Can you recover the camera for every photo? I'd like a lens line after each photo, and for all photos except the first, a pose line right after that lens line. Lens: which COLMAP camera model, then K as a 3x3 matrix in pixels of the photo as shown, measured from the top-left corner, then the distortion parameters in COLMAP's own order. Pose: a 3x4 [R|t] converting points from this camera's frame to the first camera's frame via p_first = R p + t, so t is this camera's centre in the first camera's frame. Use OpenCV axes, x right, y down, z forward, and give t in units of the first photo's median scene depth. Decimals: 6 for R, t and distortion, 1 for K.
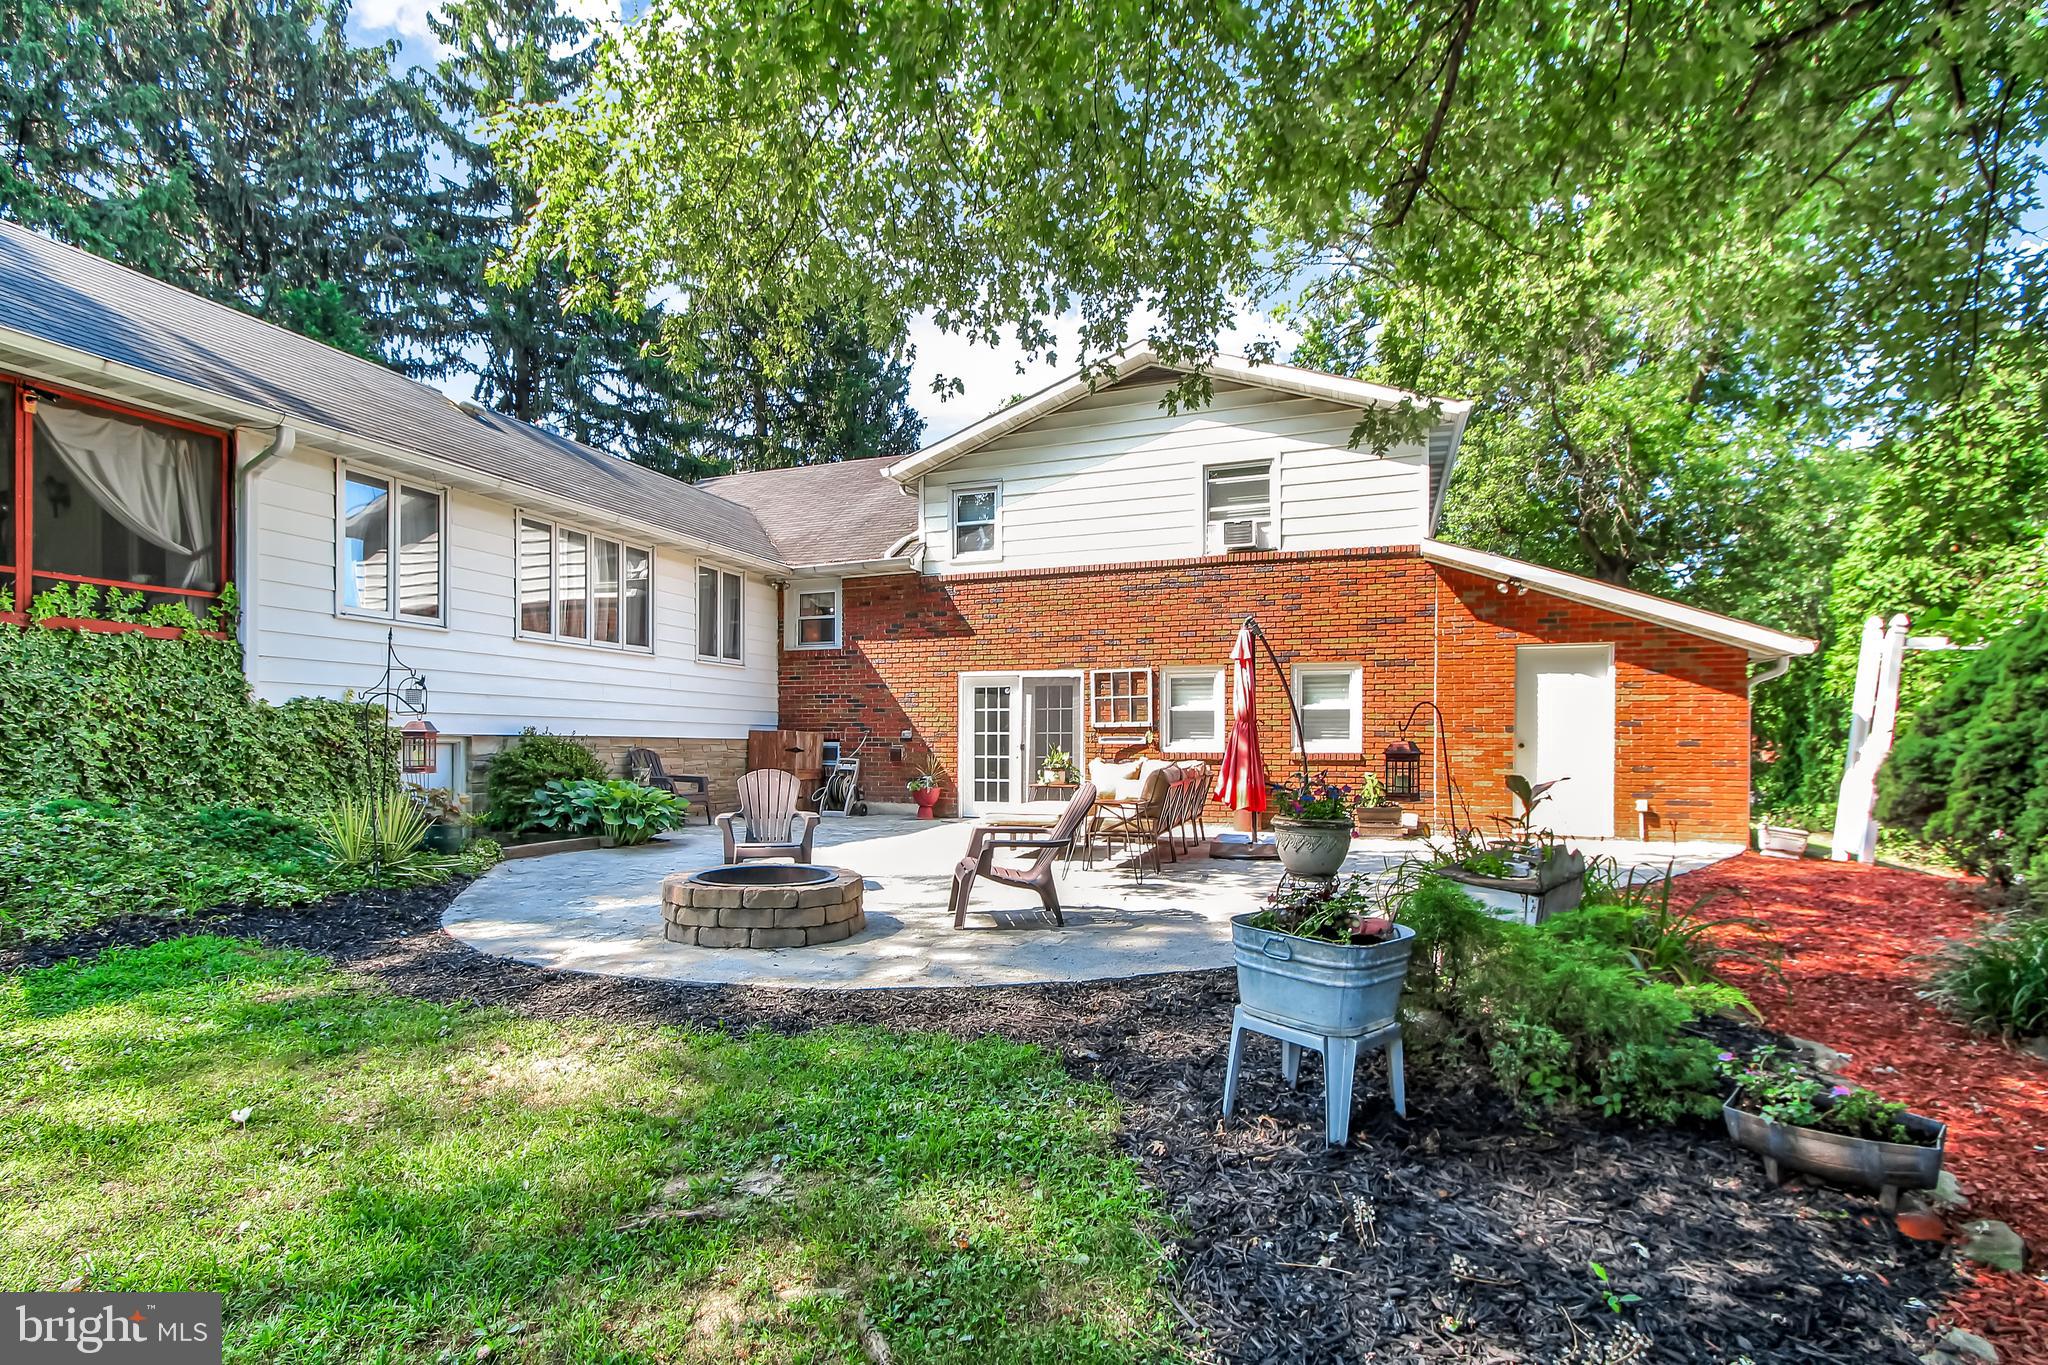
lens RADIAL K [[948.4, 0, 1006.1], [0, 948.4, 737.0], [0, 0, 1]] dist [-0.006835, 0.003054]
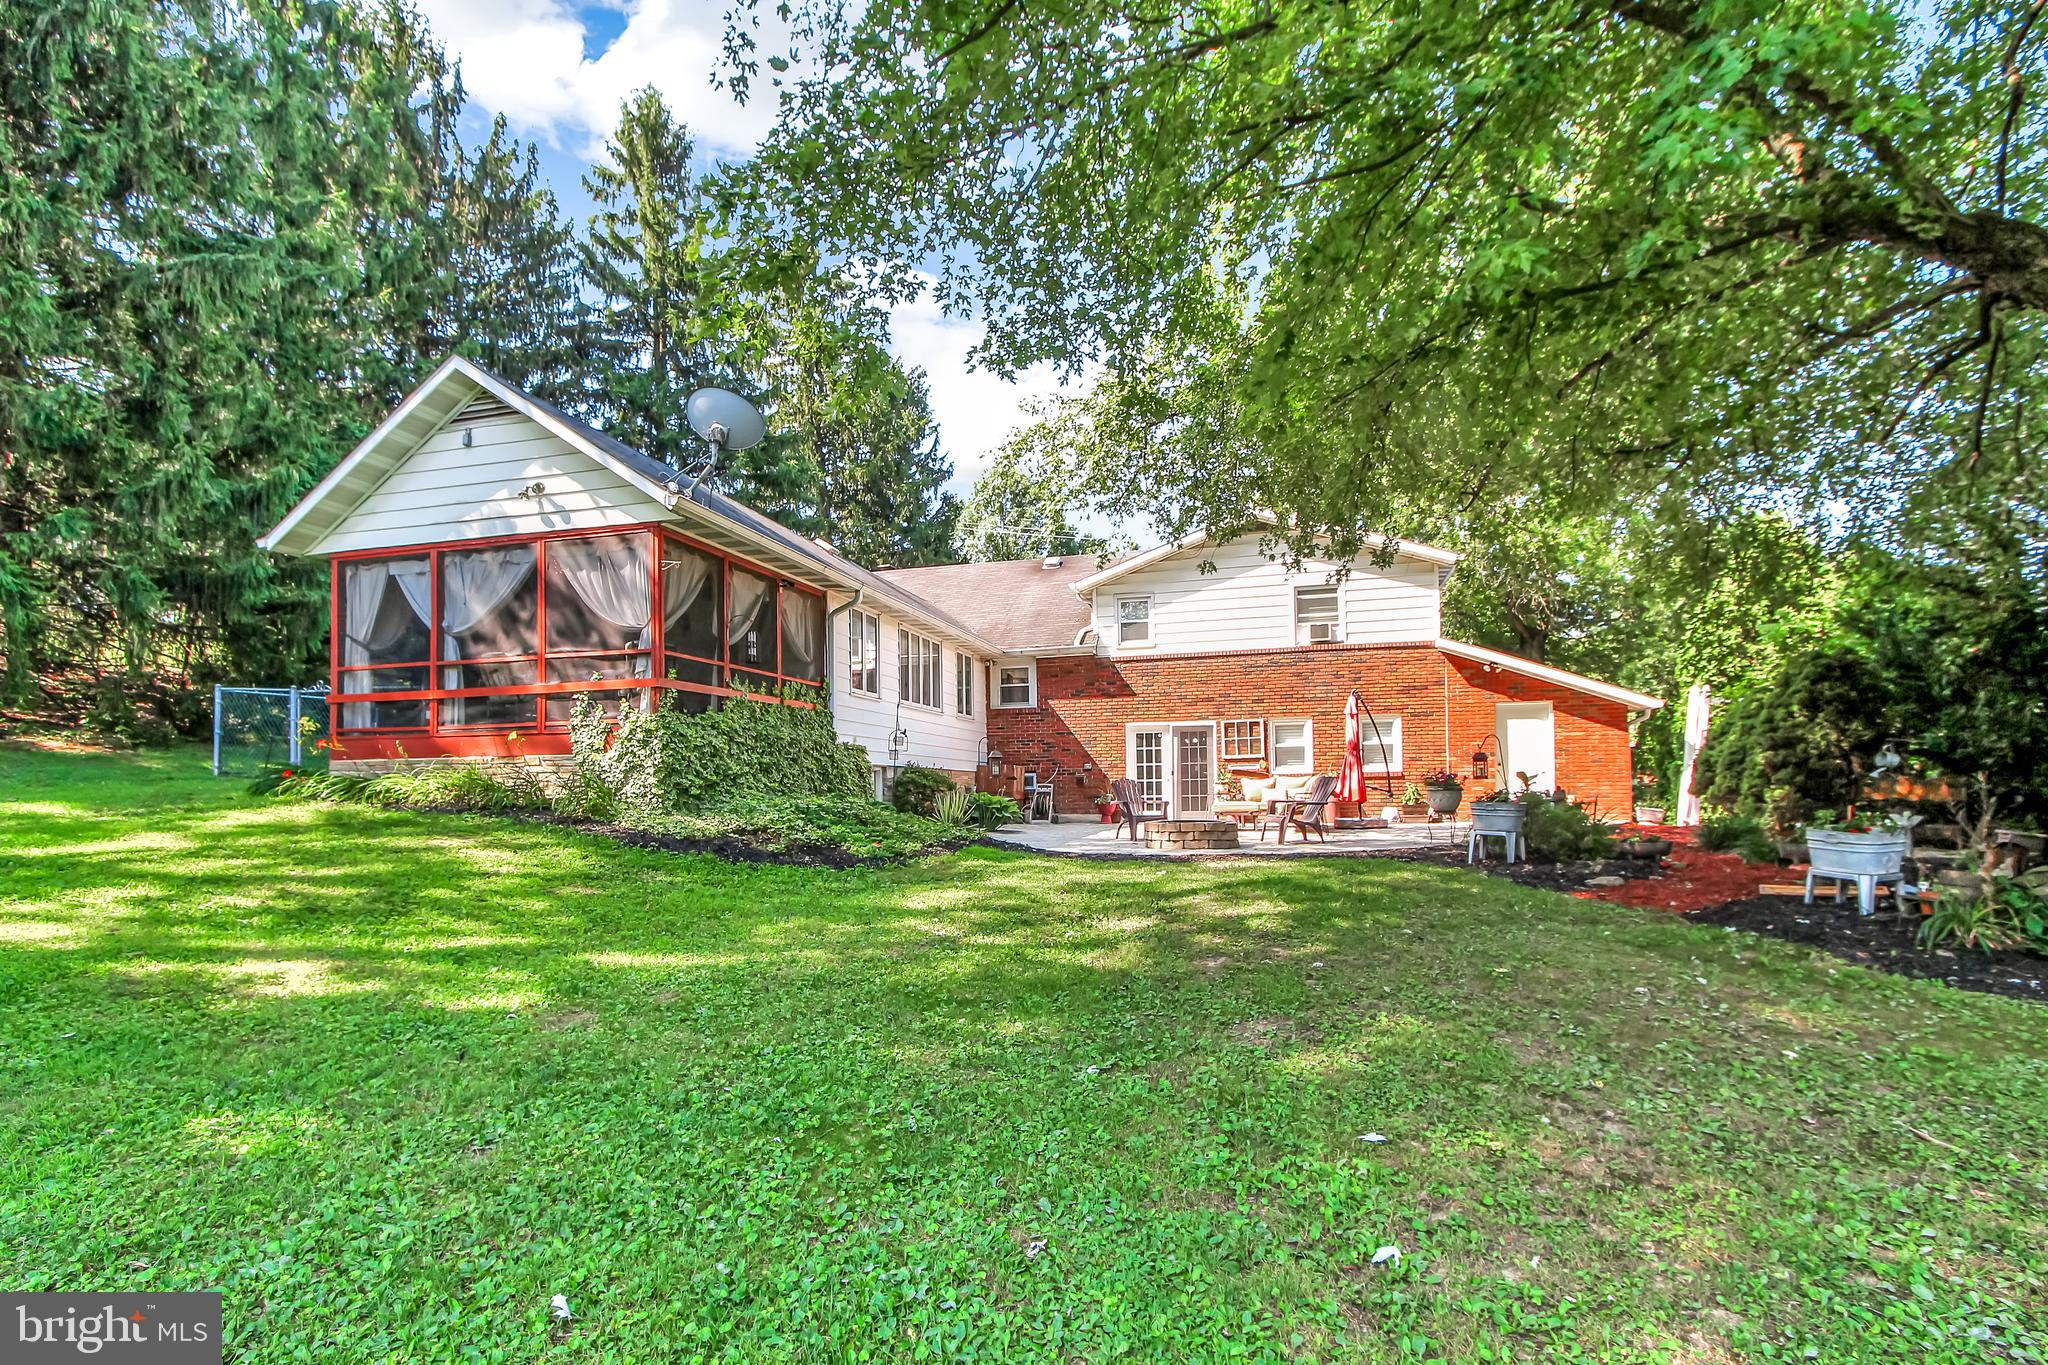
lens RADIAL K [[948.4, 0, 1034.7], [0, 948.4, 763.7], [0, 0, 1]] dist [-0.006835, 0.003054]
pose [[0.995176, -0.015209, 0.096922, -0.378803], [0.017414, 0.999608, -0.021944, 0.027567], [-0.096550, 0.023526, 0.995050, -0.502702]]
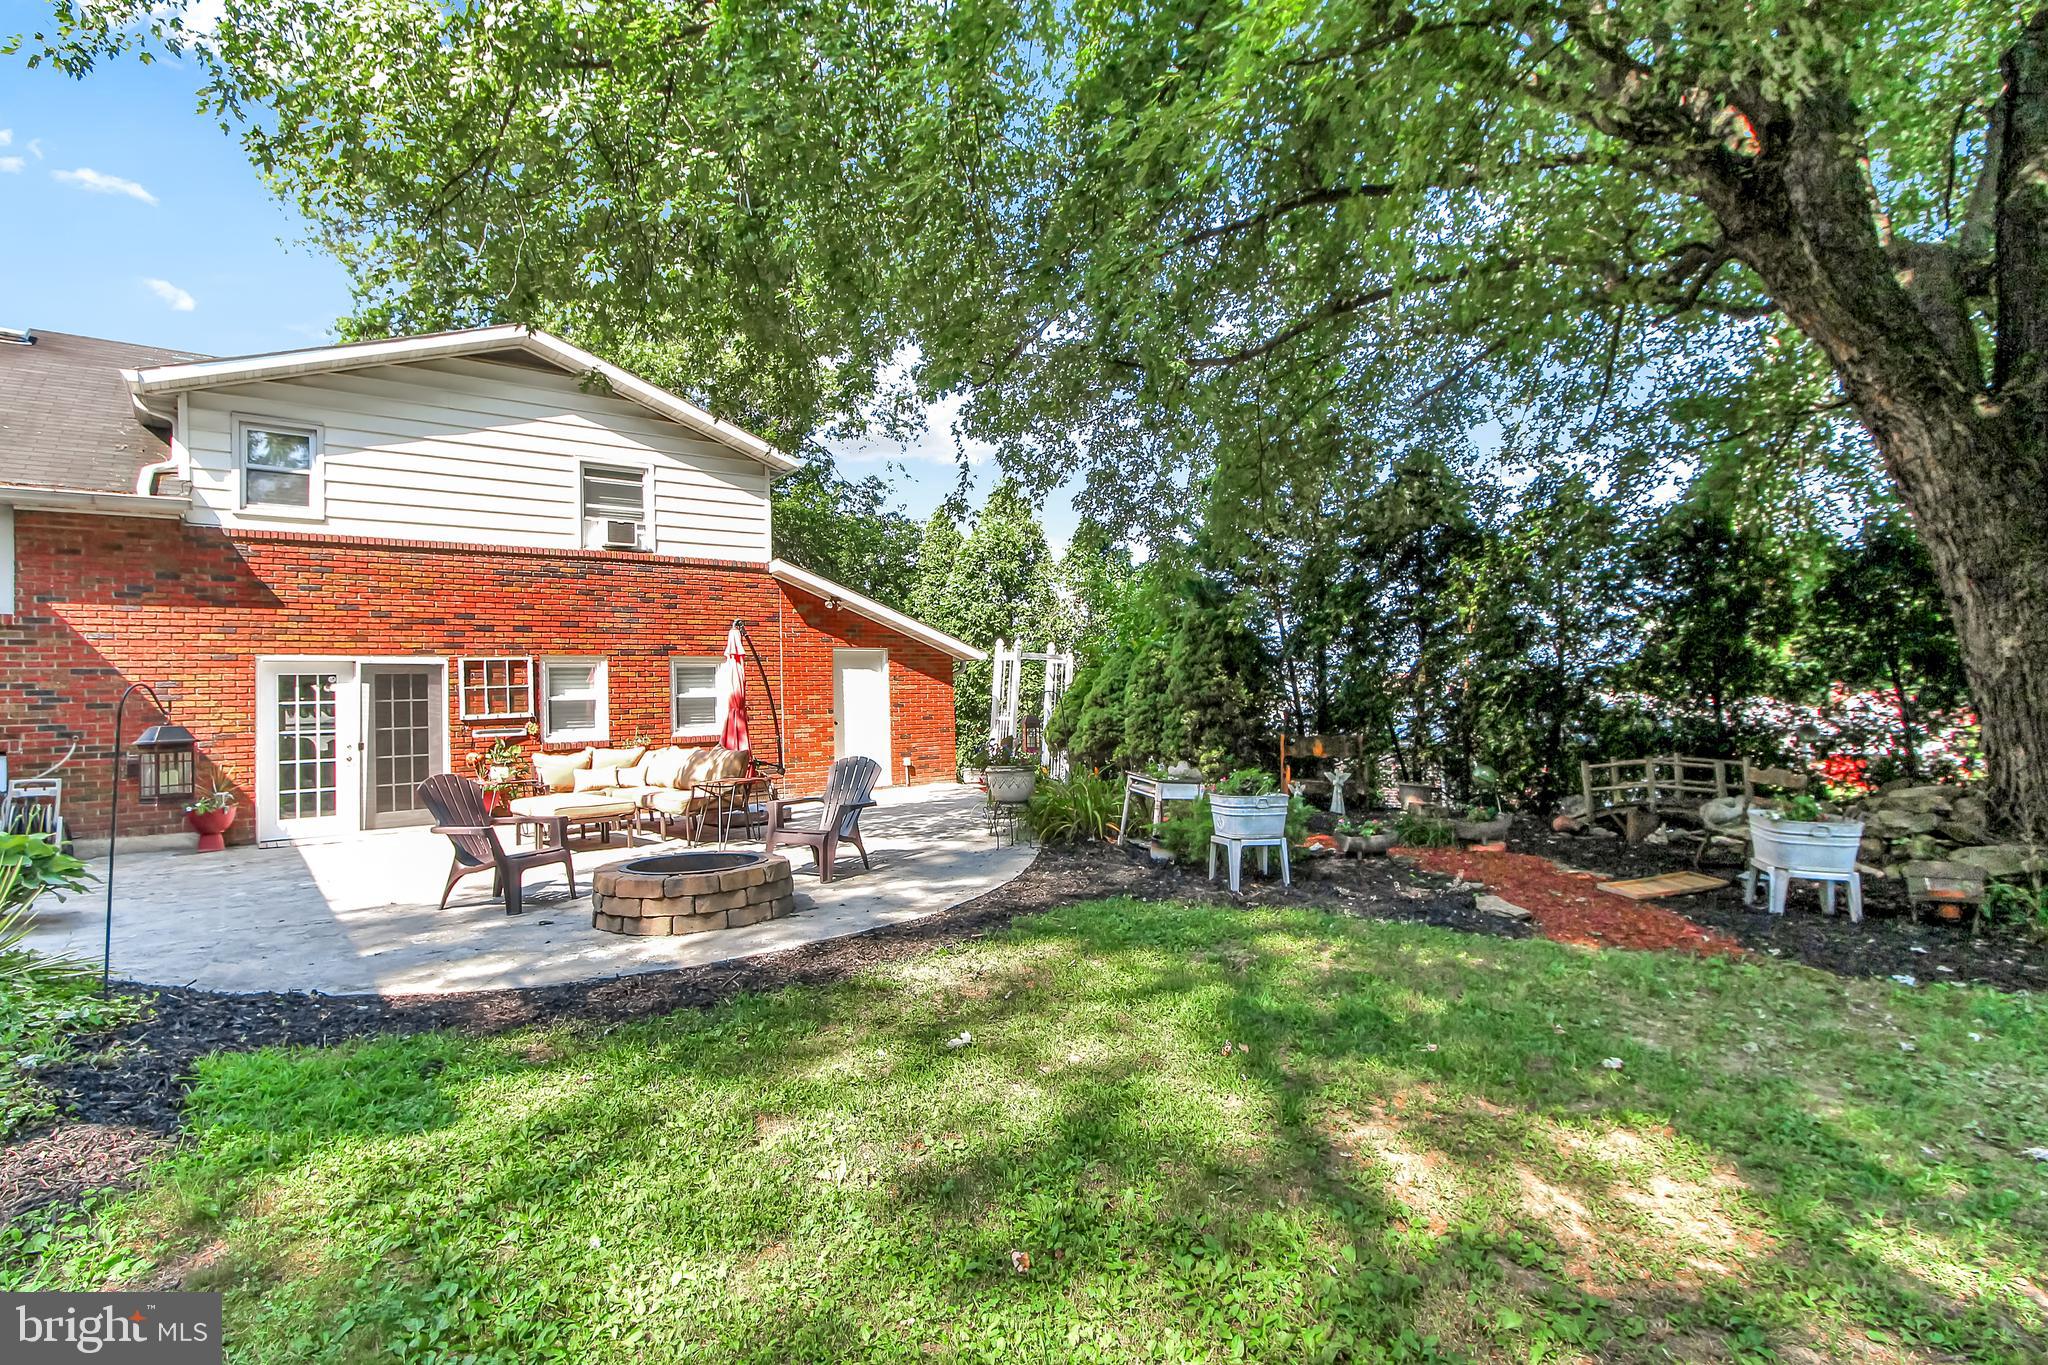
lens RADIAL K [[998.3, 0, 1008.5], [0, 998.3, 663.0], [0, 0, 1]] dist [0.006681, 0.001696]
pose [[0.524223, 0.020014, 0.851346, -0.486227], [0.035285, 0.998355, -0.045197, -0.003236], [-0.850850, 0.053733, 0.522654, 0.052282]]
